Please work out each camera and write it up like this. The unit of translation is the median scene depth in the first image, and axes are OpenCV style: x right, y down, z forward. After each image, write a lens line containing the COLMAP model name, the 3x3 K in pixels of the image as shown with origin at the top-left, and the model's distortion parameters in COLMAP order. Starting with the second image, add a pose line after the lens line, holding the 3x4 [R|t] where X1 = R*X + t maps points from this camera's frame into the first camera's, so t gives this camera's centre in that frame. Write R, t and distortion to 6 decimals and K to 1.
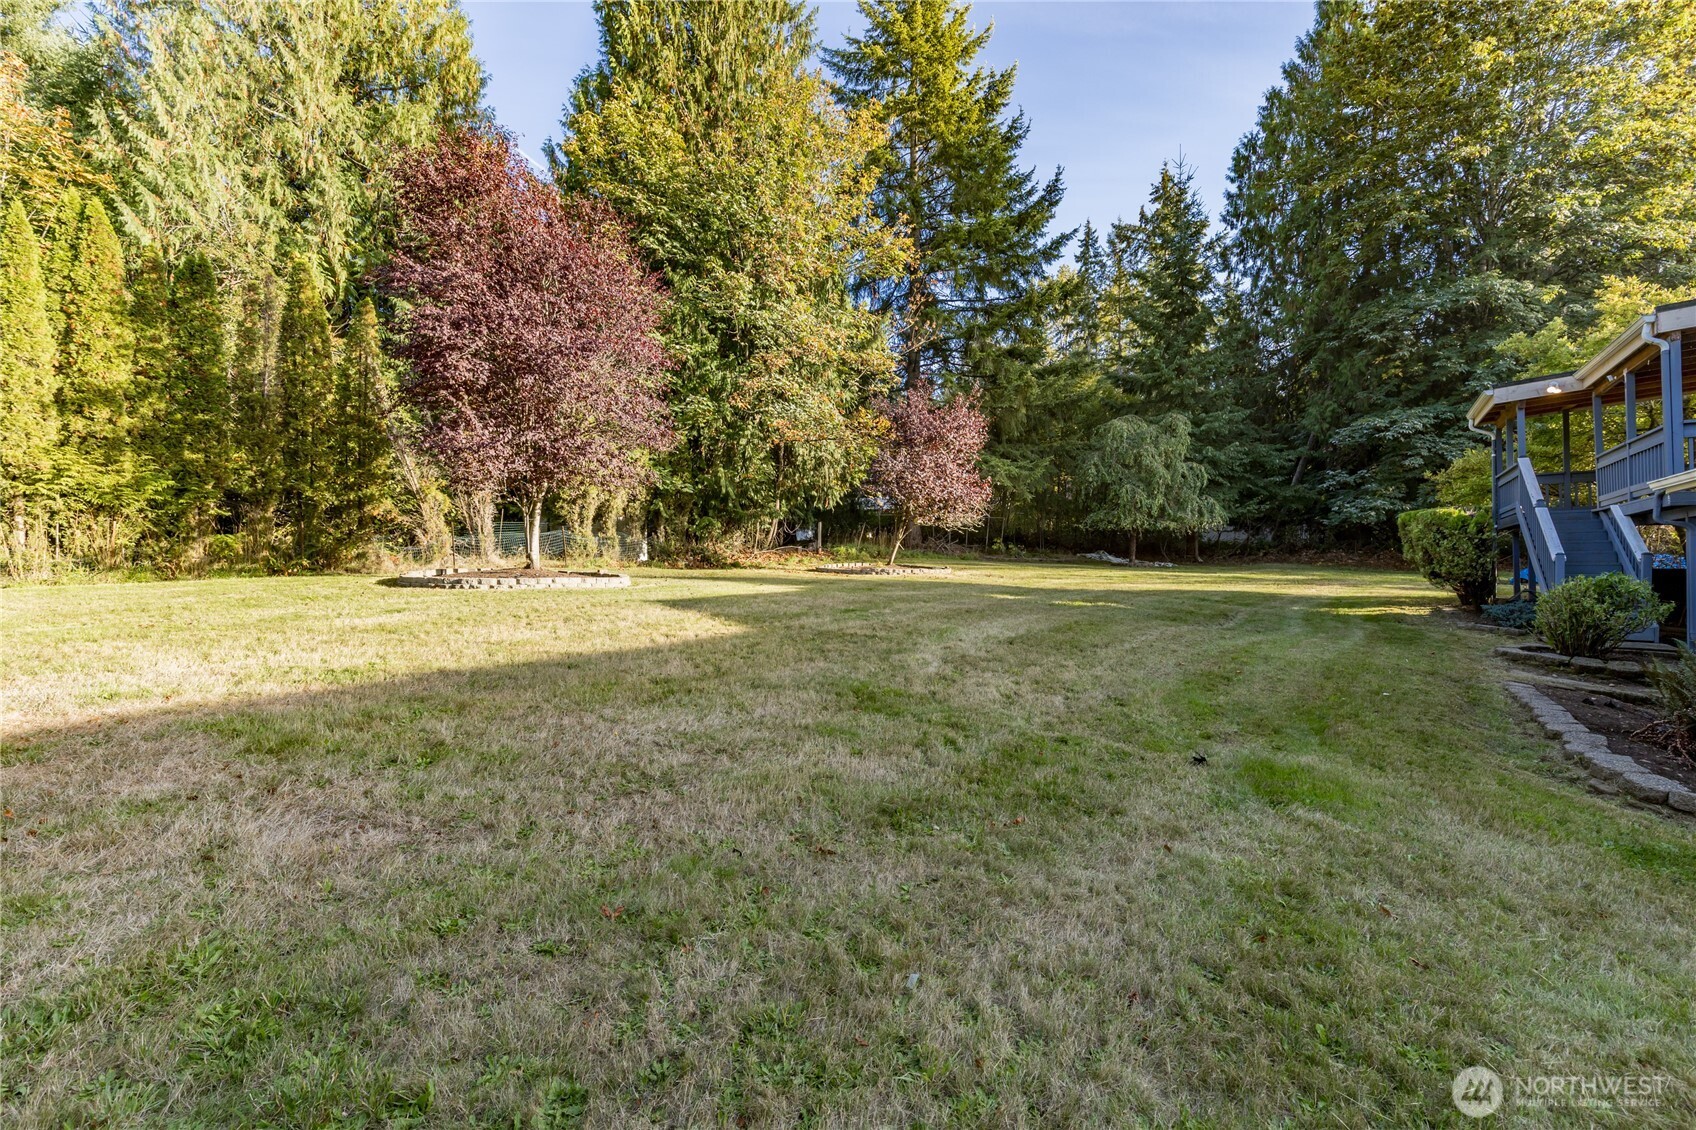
lens RADIAL K [[784.8, 0, 848.0], [0, 784.8, 565.0], [0, 0, 1]] dist [-0.001364, 0.000074]
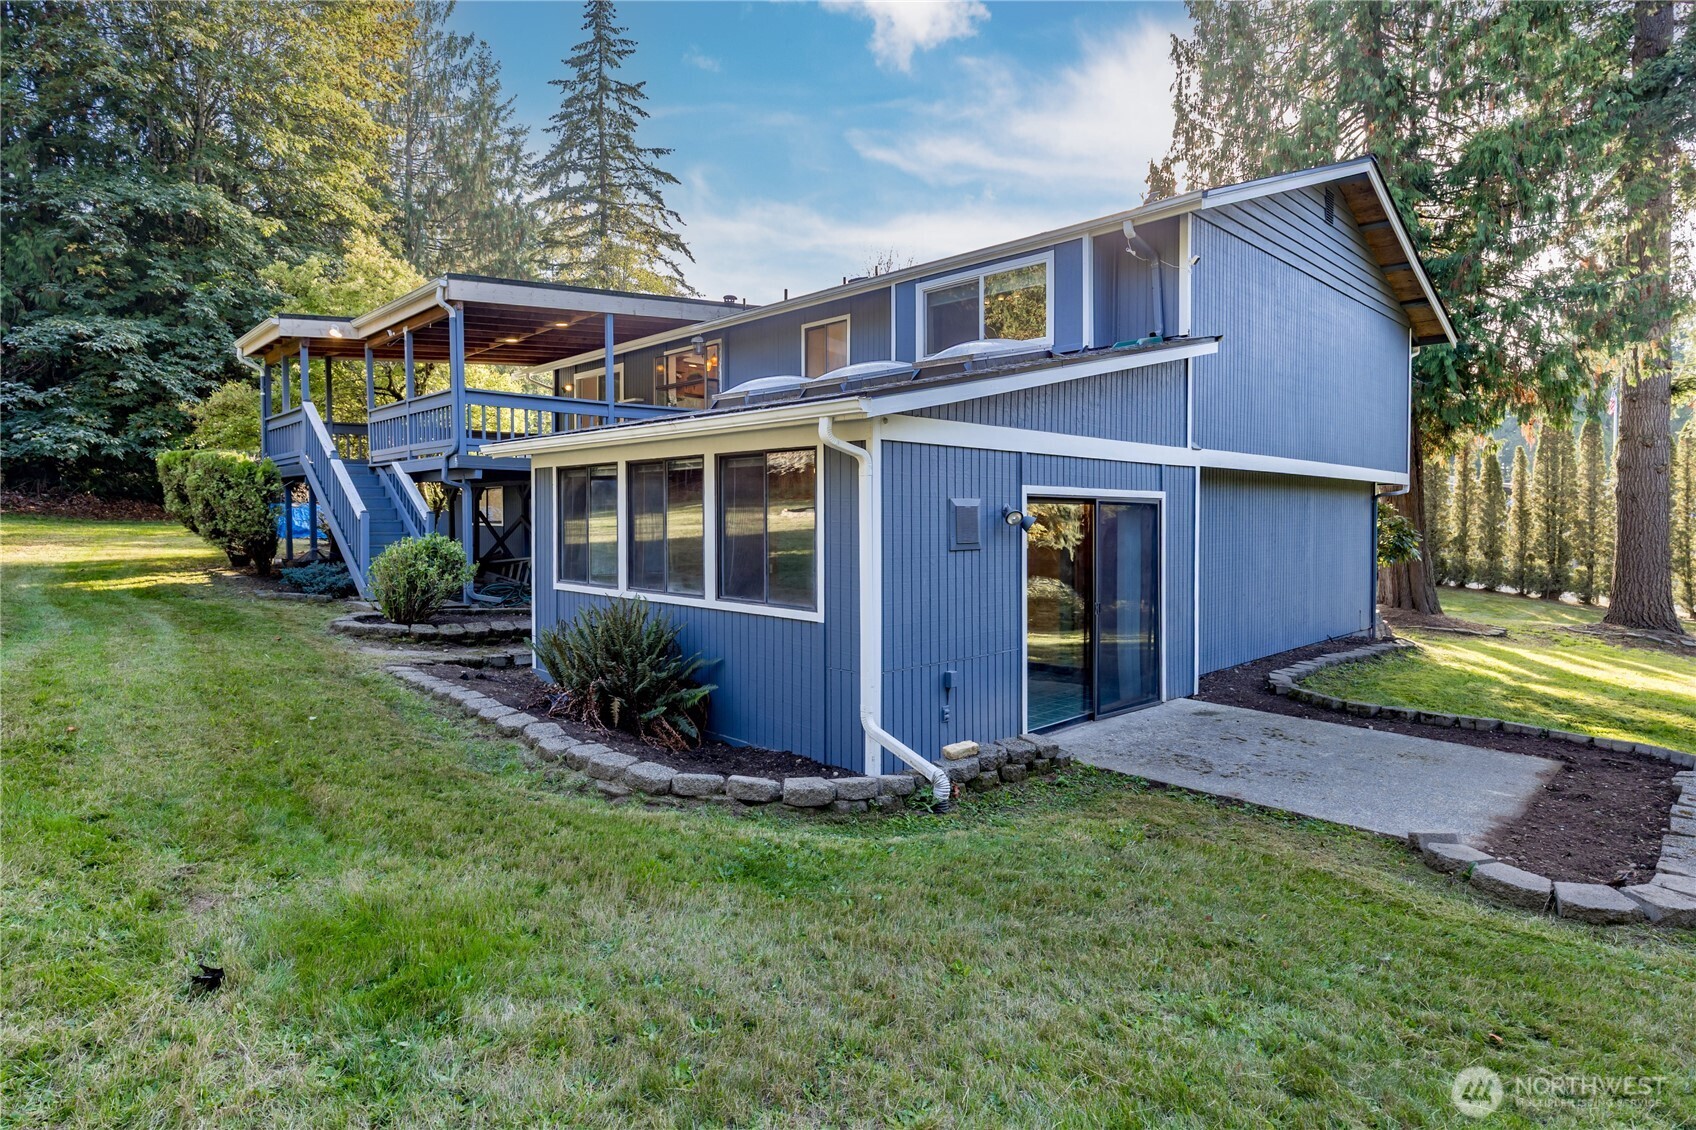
lens RADIAL K [[899.2, 0, 805.1], [0, 899.2, 528.9], [0, 0, 1]] dist [0.000307, -0.000470]
pose [[0.255729, -0.010933, 0.966687, 0.006508], [-0.011150, 0.999836, 0.014258, -0.011570], [-0.966684, -0.014425, 0.255565, 0.176222]]
